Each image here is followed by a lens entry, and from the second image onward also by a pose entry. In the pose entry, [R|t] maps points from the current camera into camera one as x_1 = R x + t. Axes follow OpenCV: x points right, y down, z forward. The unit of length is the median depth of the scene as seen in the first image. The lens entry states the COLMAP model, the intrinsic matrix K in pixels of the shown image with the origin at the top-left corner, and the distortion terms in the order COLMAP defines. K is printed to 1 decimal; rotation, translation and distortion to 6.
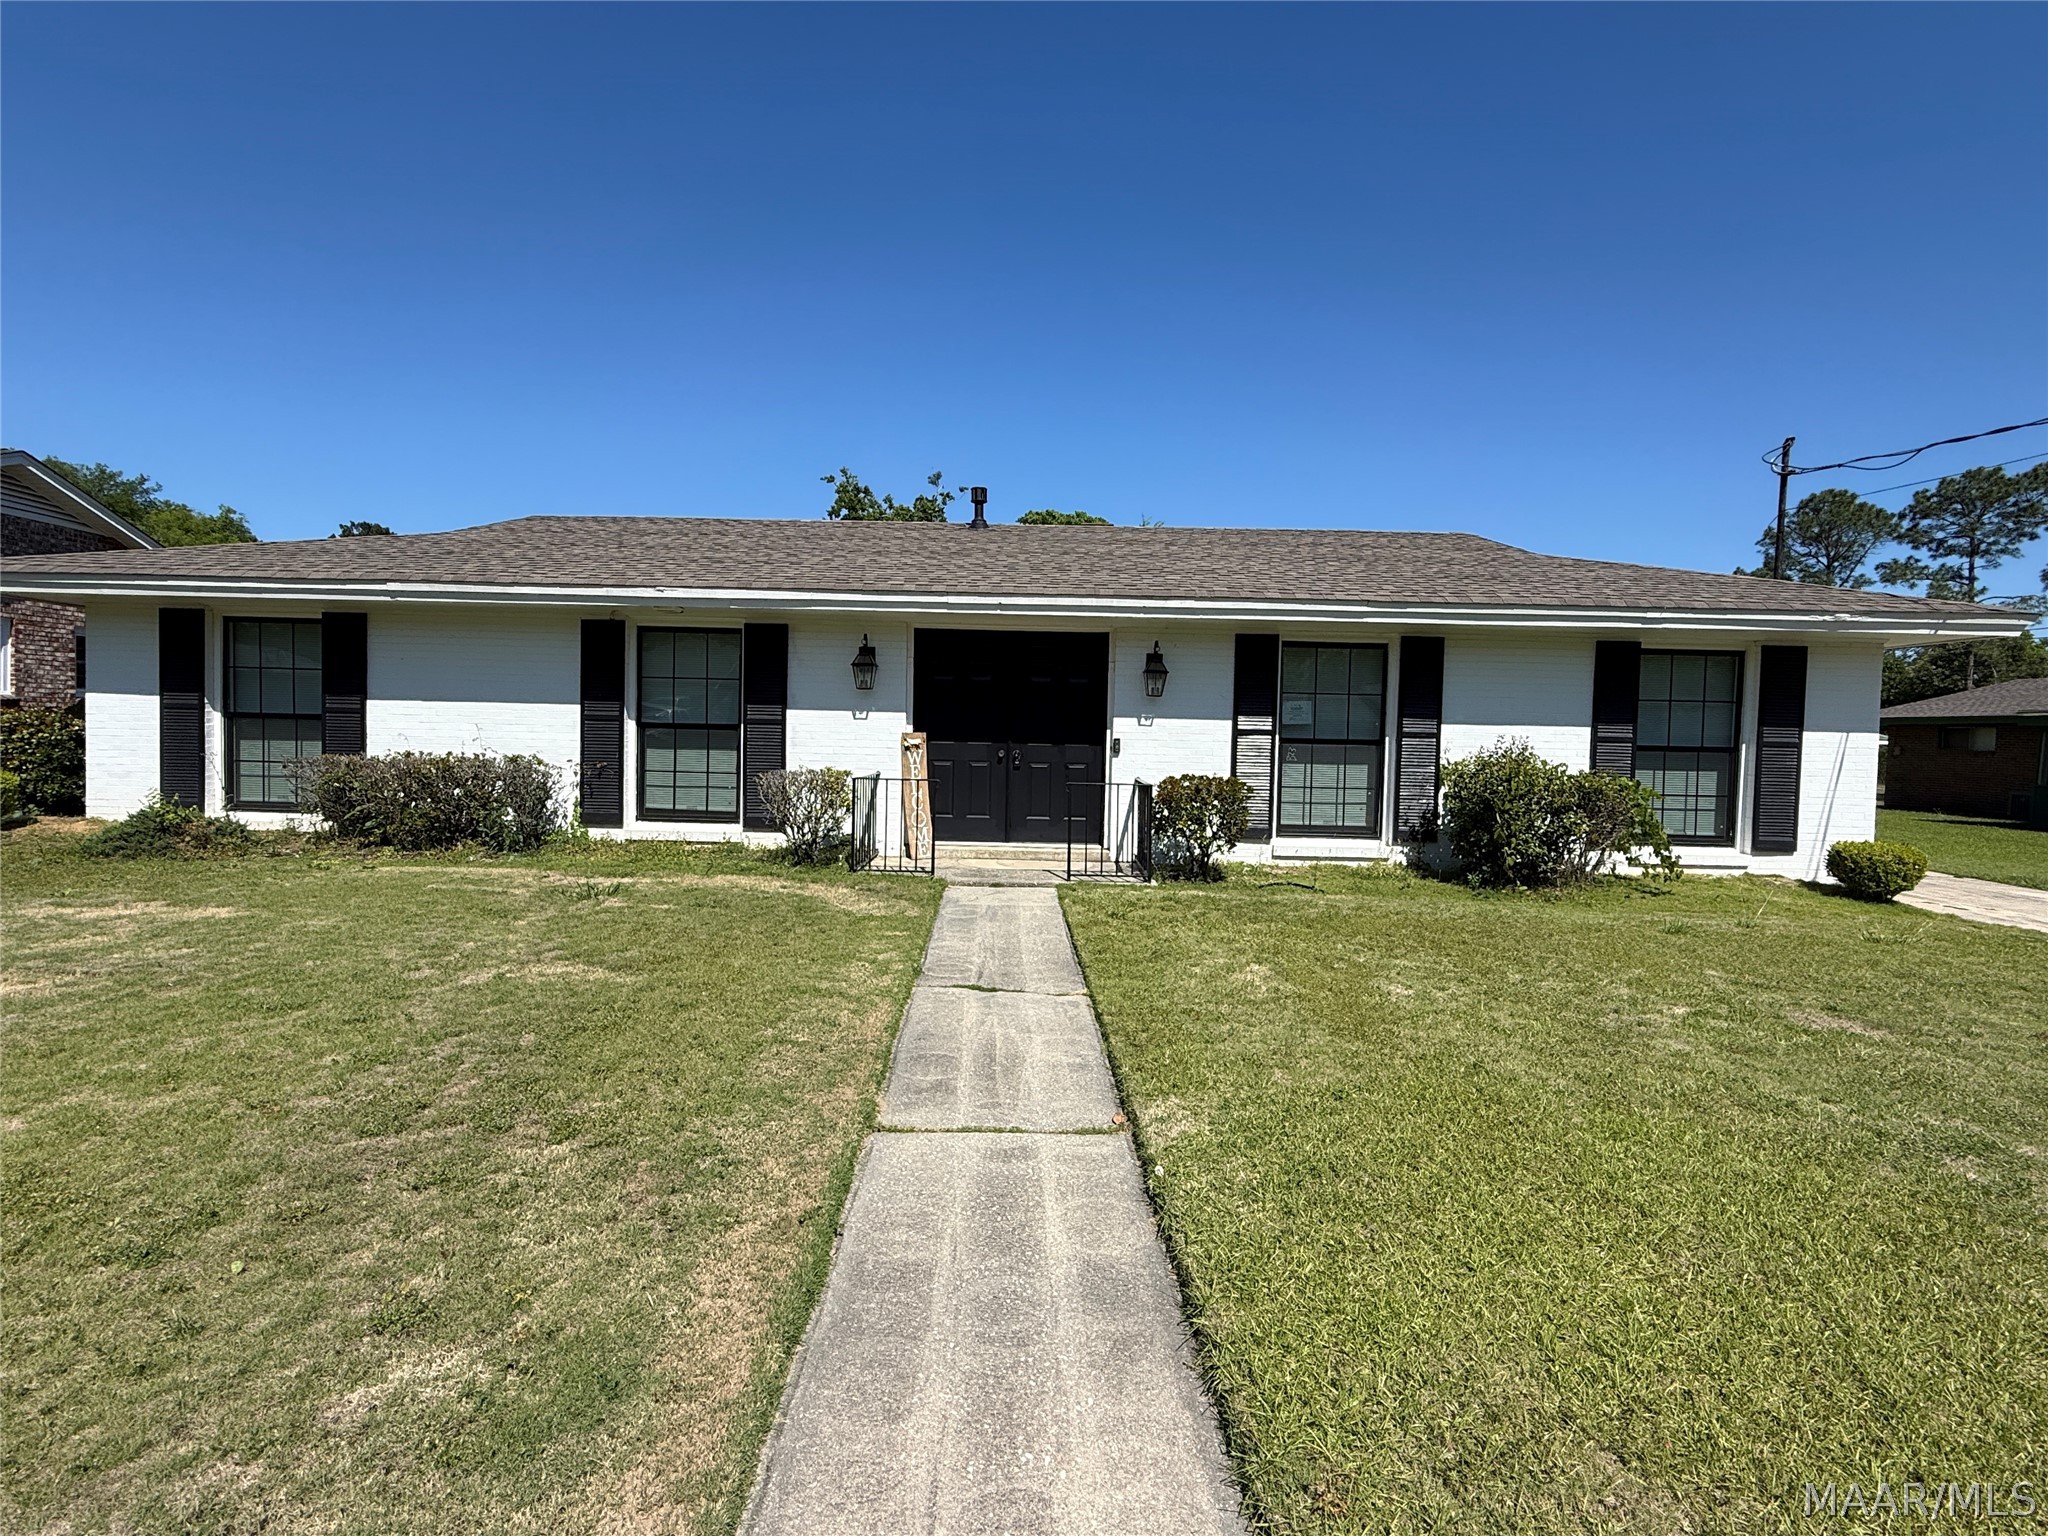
lens RADIAL K [[954.3, 0, 1024.0], [0, 954.3, 768.0], [0, 0, 1]] dist [-0.001547, -0.000360]
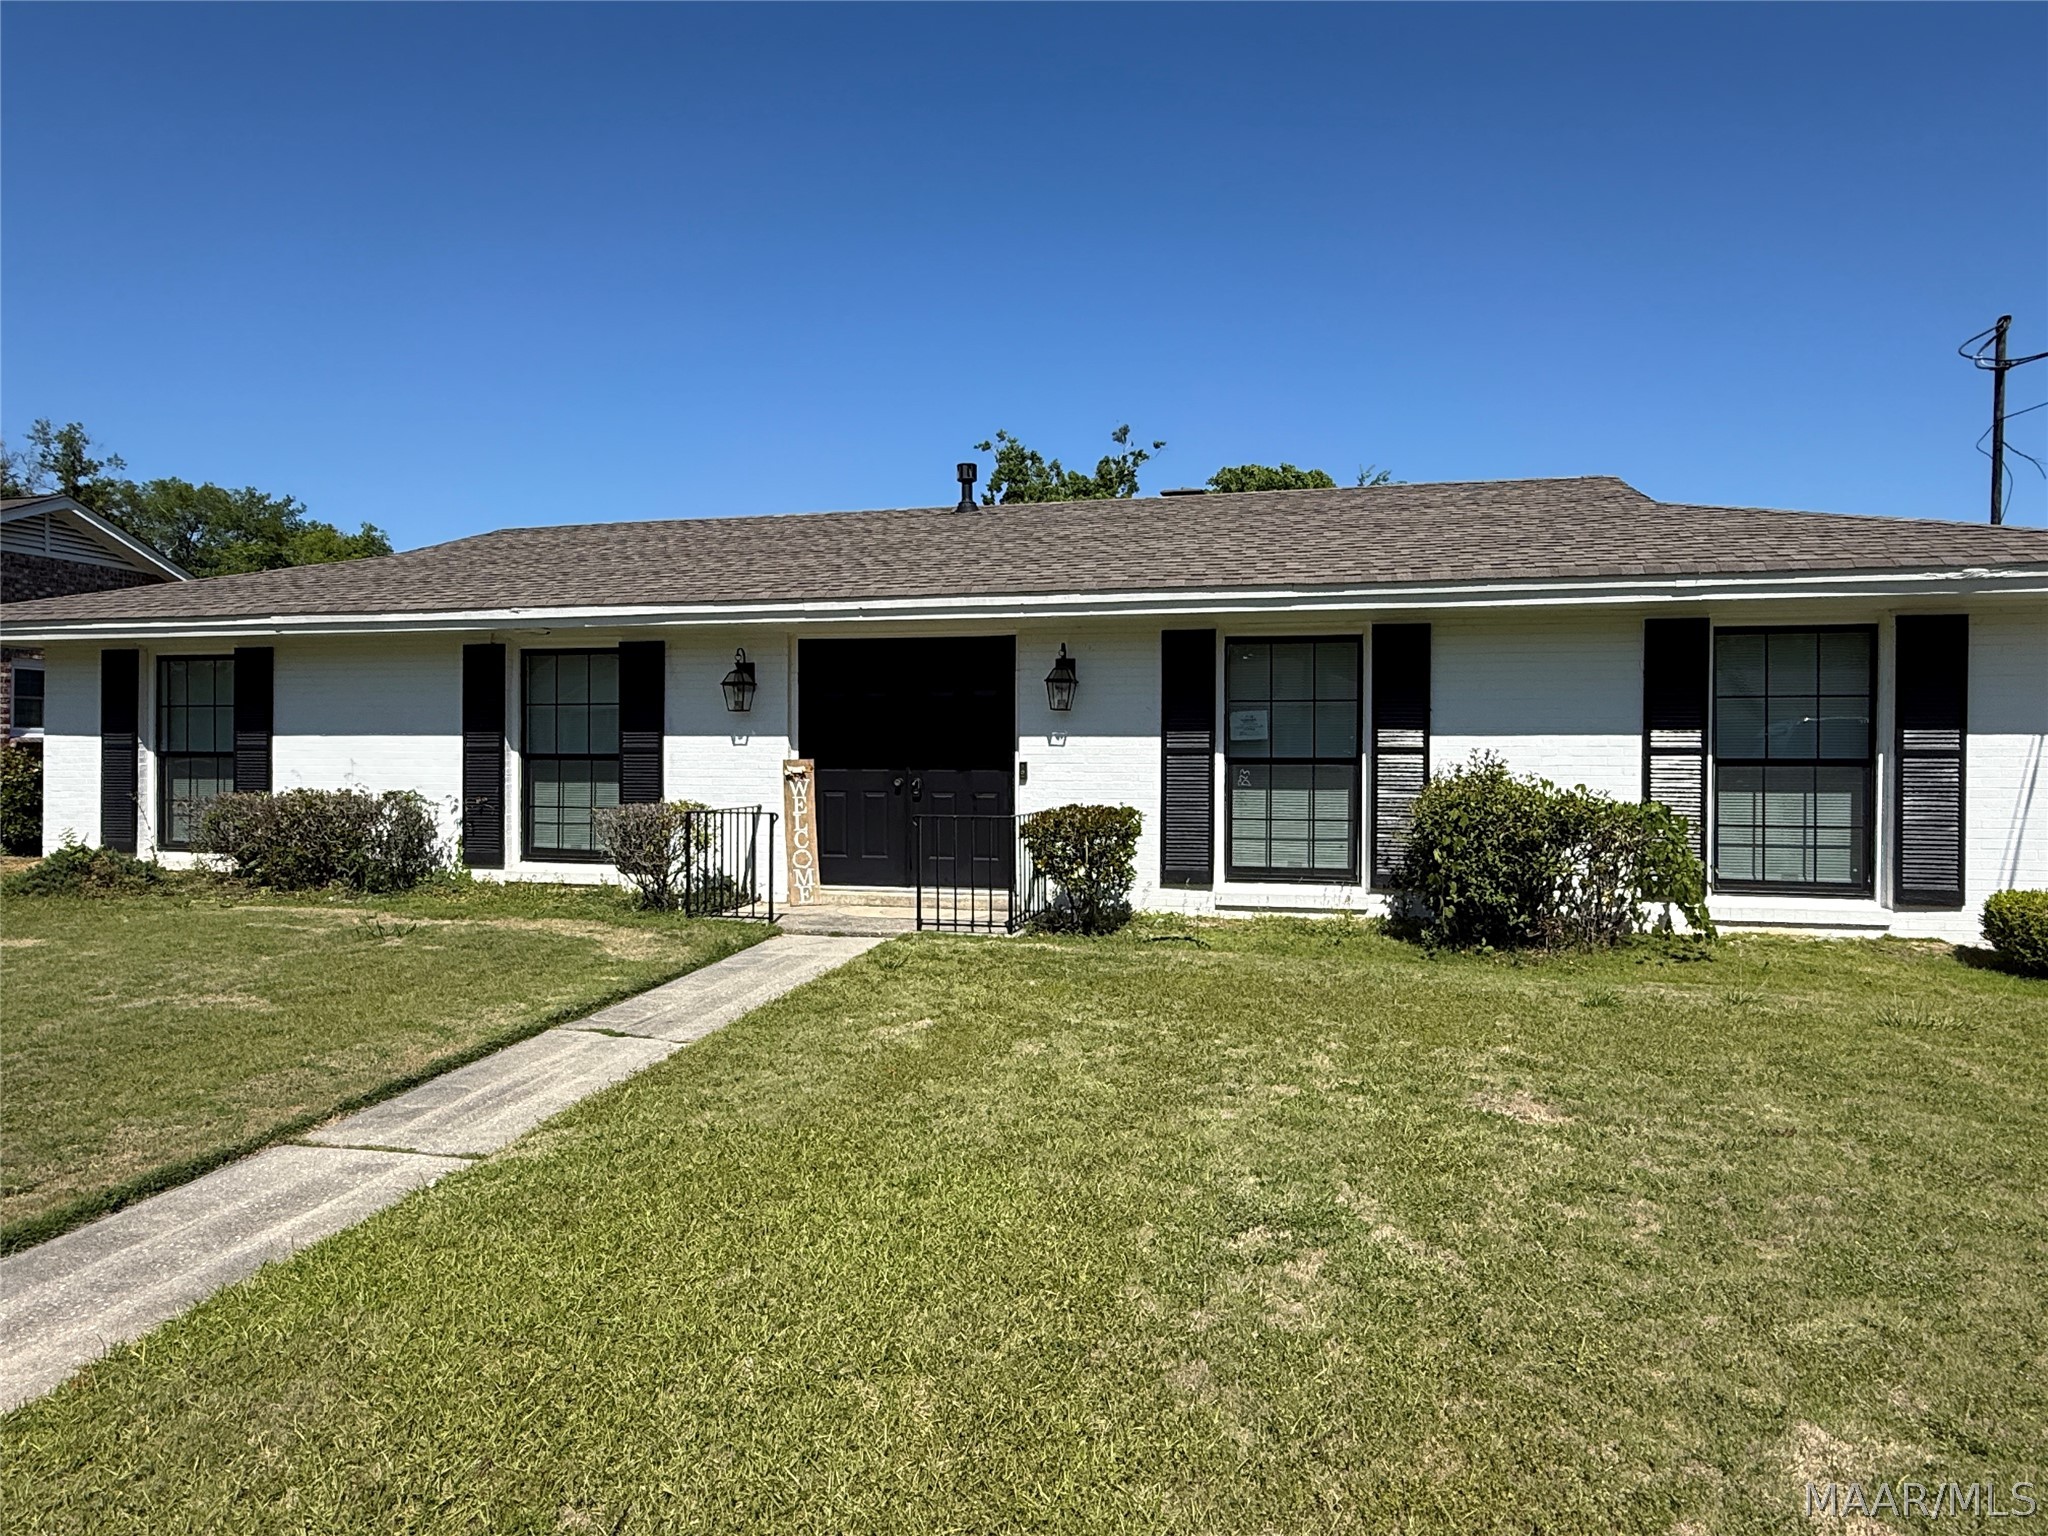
lens RADIAL K [[1248.6, 0, 1024.1], [0, 1248.6, 762.7], [0, 0, 1]] dist [-0.001296, 0.000736]
pose [[0.972549, -0.017741, -0.232022, 0.349313], [0.010087, 0.999366, -0.034131, 0.006738], [0.232480, 0.030854, 0.972112, -0.056608]]
